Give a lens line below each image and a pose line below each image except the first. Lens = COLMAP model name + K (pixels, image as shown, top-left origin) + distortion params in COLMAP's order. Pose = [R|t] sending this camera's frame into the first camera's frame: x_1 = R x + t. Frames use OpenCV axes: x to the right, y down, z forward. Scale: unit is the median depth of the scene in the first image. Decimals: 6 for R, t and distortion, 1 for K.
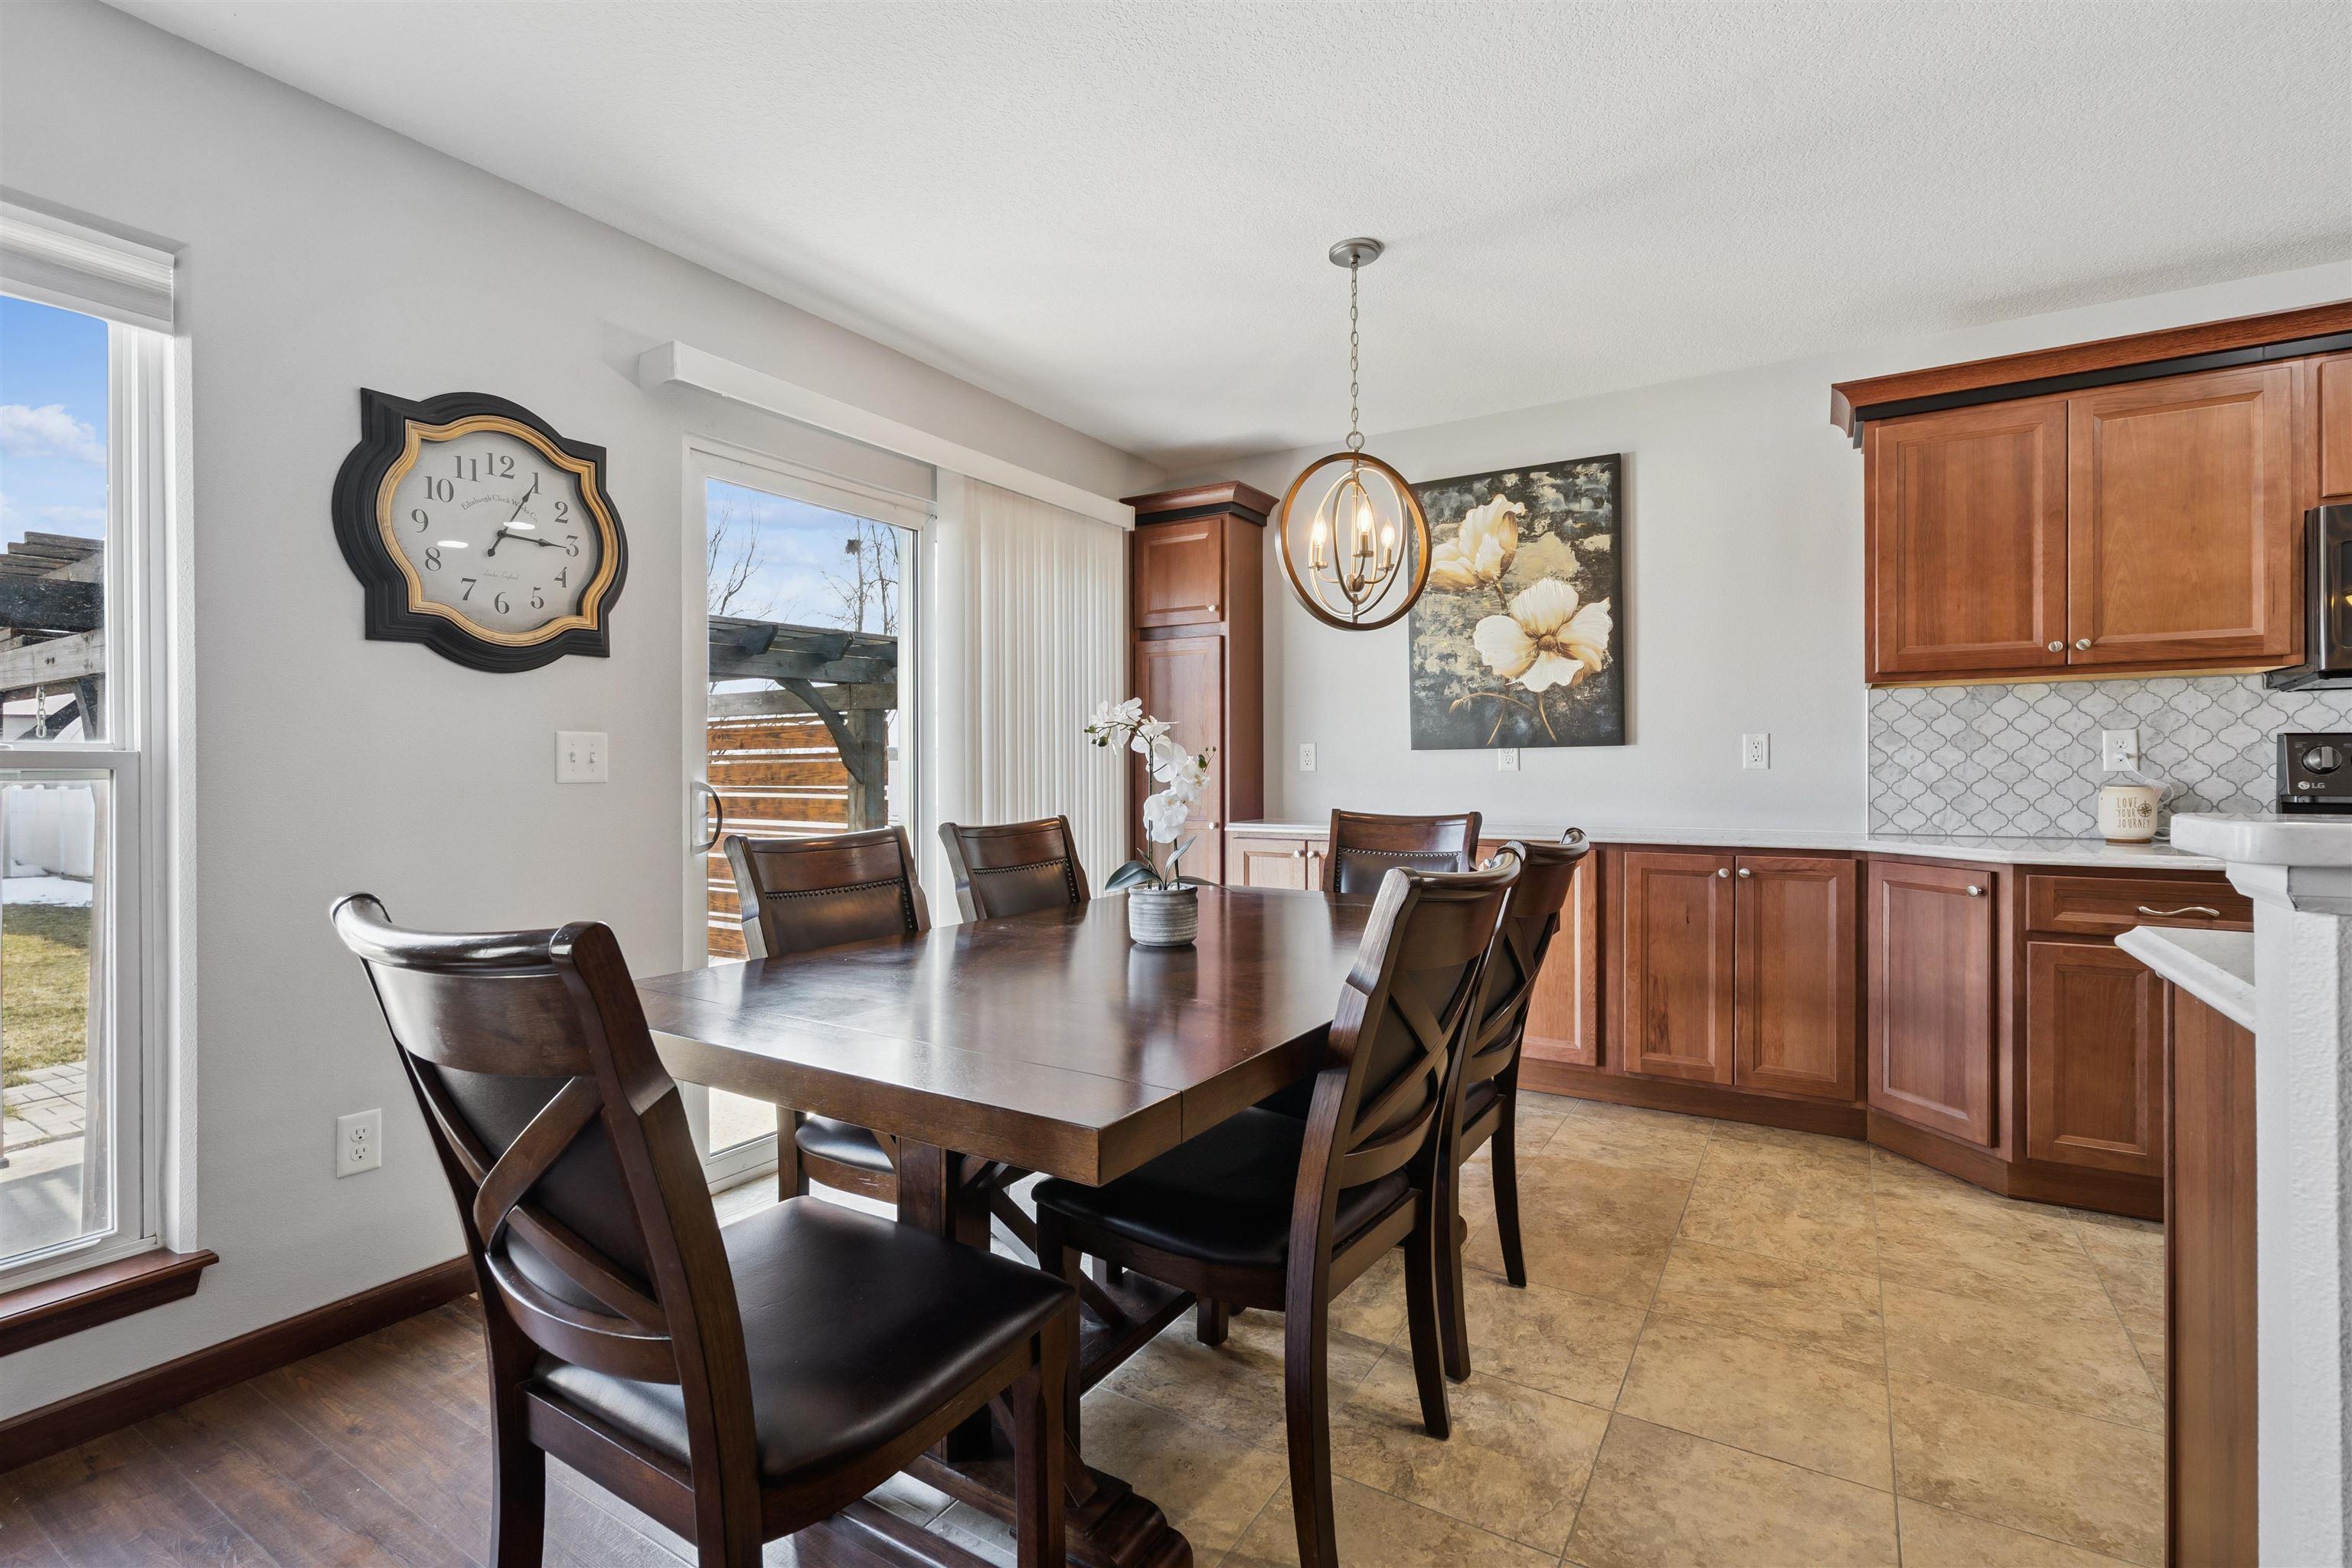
lens RADIAL K [[1081.0, 0, 1182.1], [0, 1081.0, 776.8], [0, 0, 1]] dist [-0.001556, 0.000640]
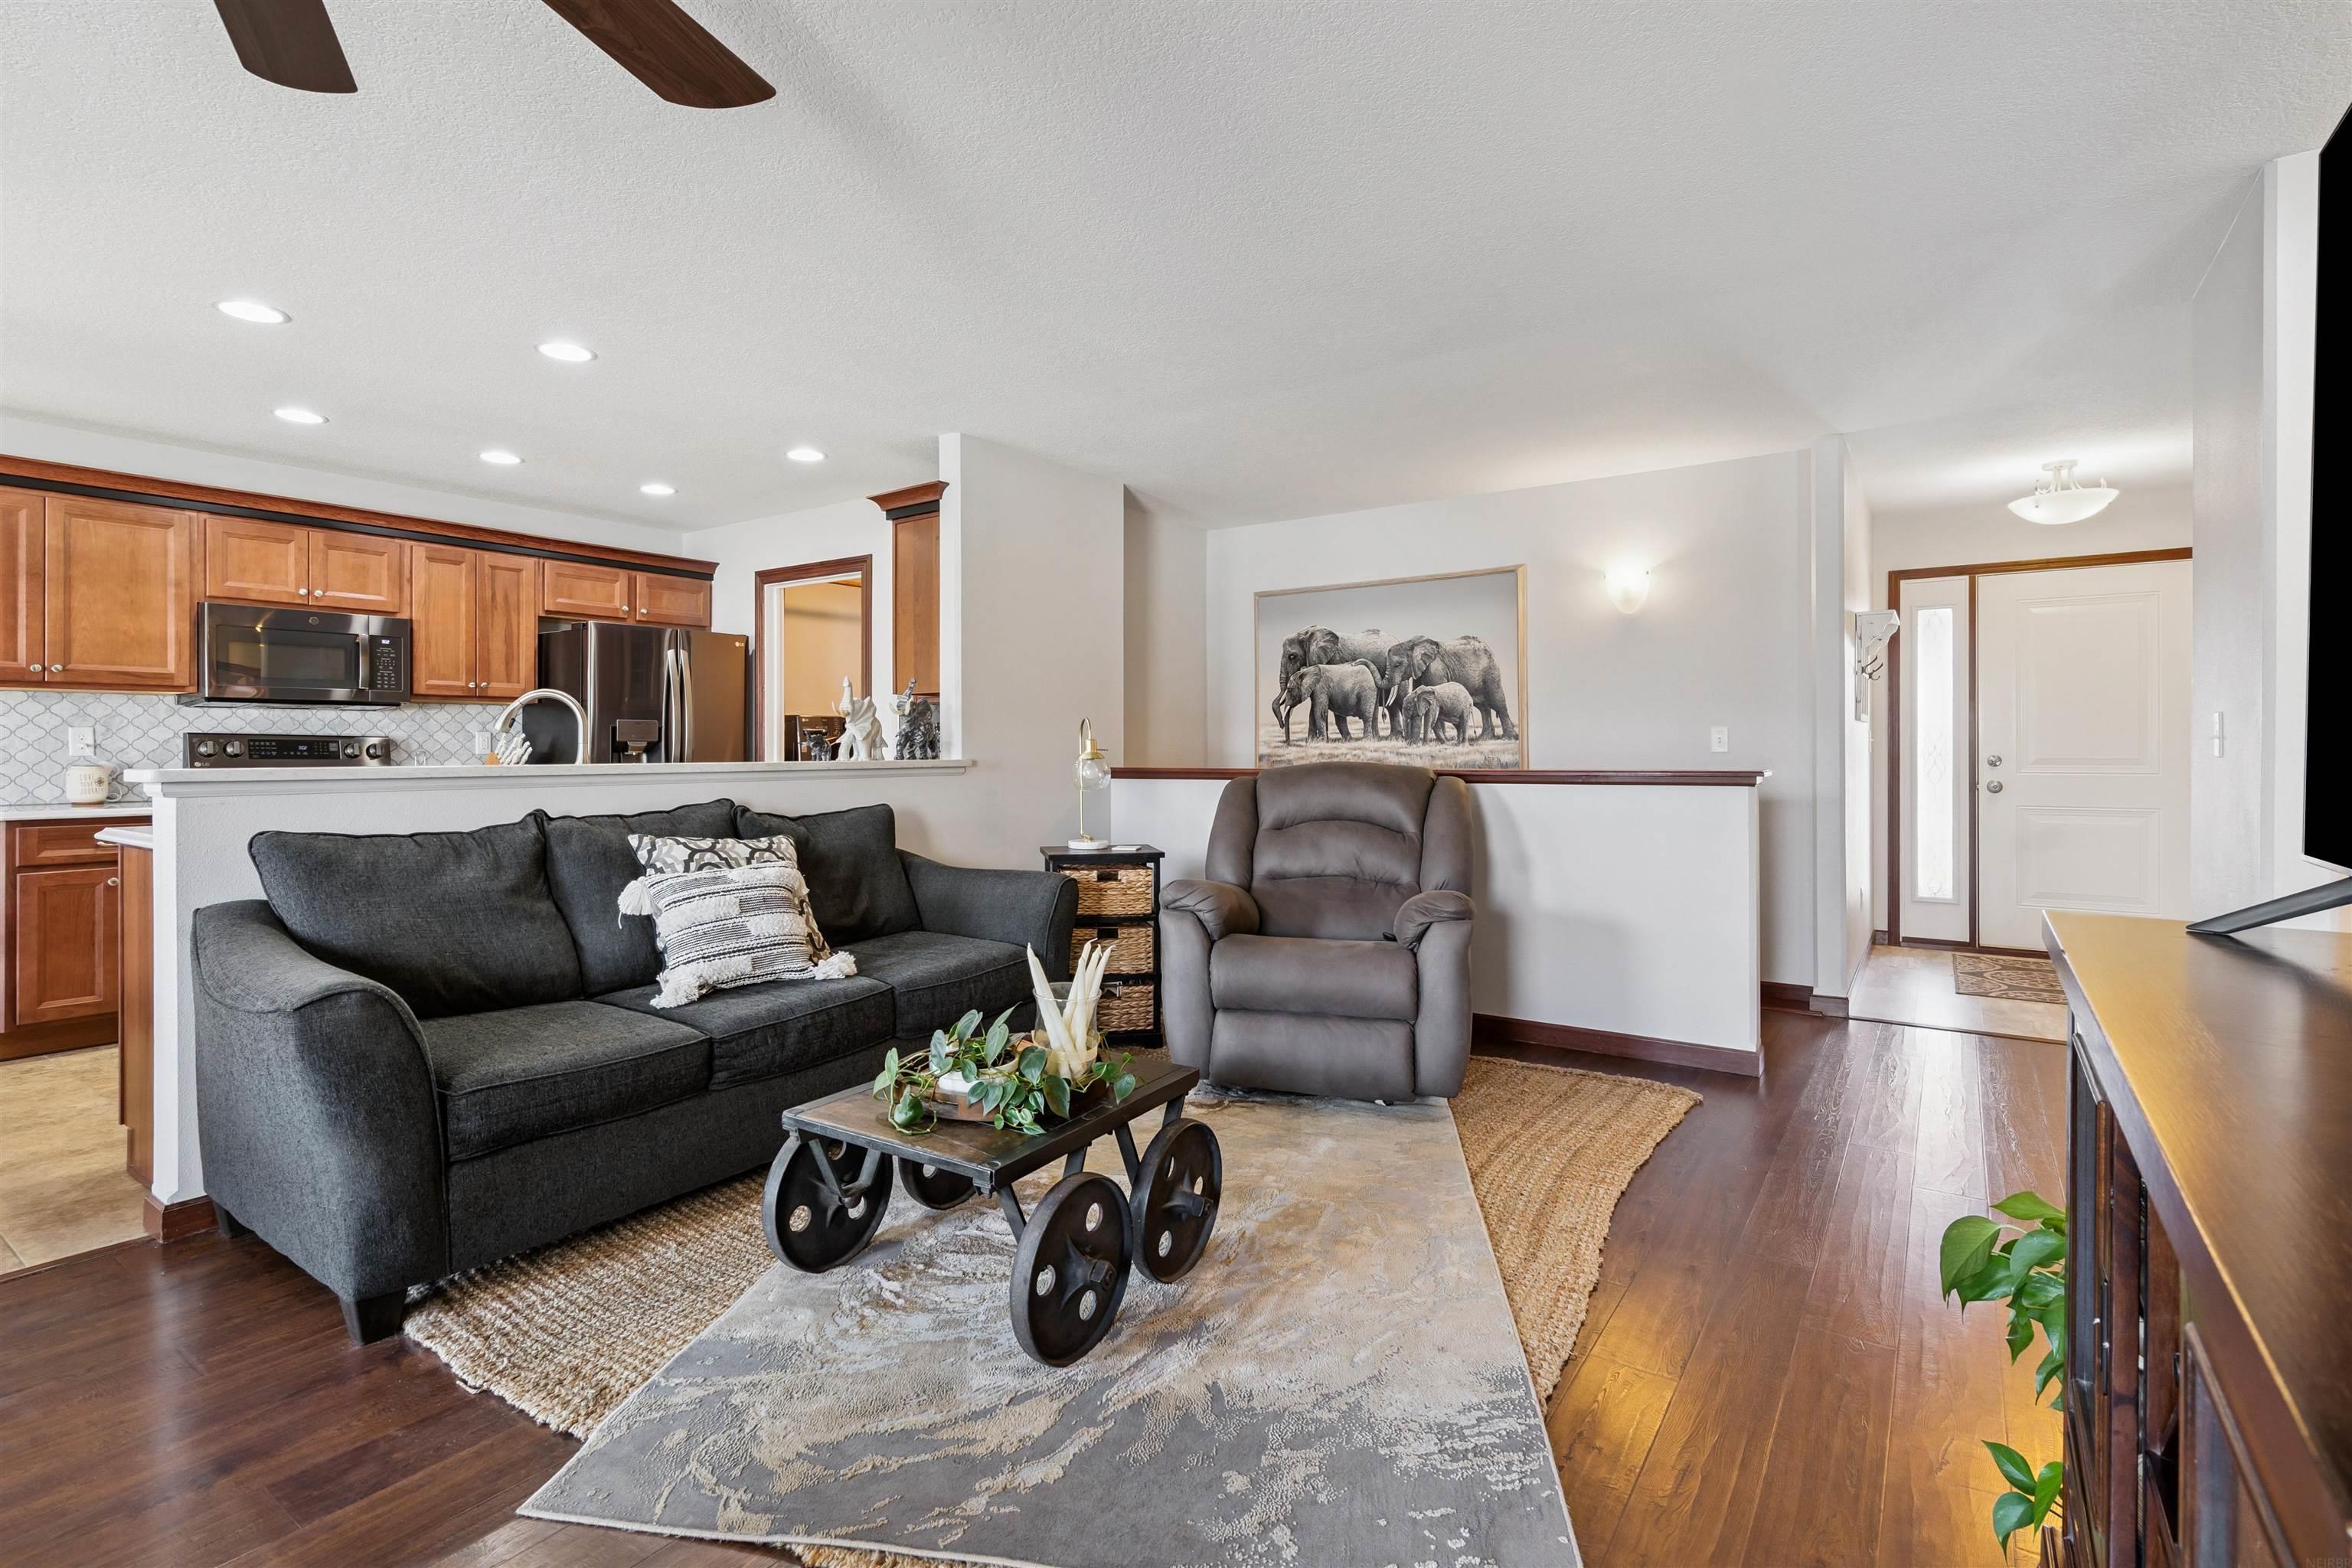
lens RADIAL K [[1081.0, 0, 1127.0], [0, 1081.0, 747.9], [0, 0, 1]] dist [-0.001556, 0.000640]
pose [[0.073198, 0.008449, 0.997282, -0.498081], [0.007984, 0.999927, -0.009057, 0.008859], [-0.997285, 0.008625, 0.073125, -0.530508]]
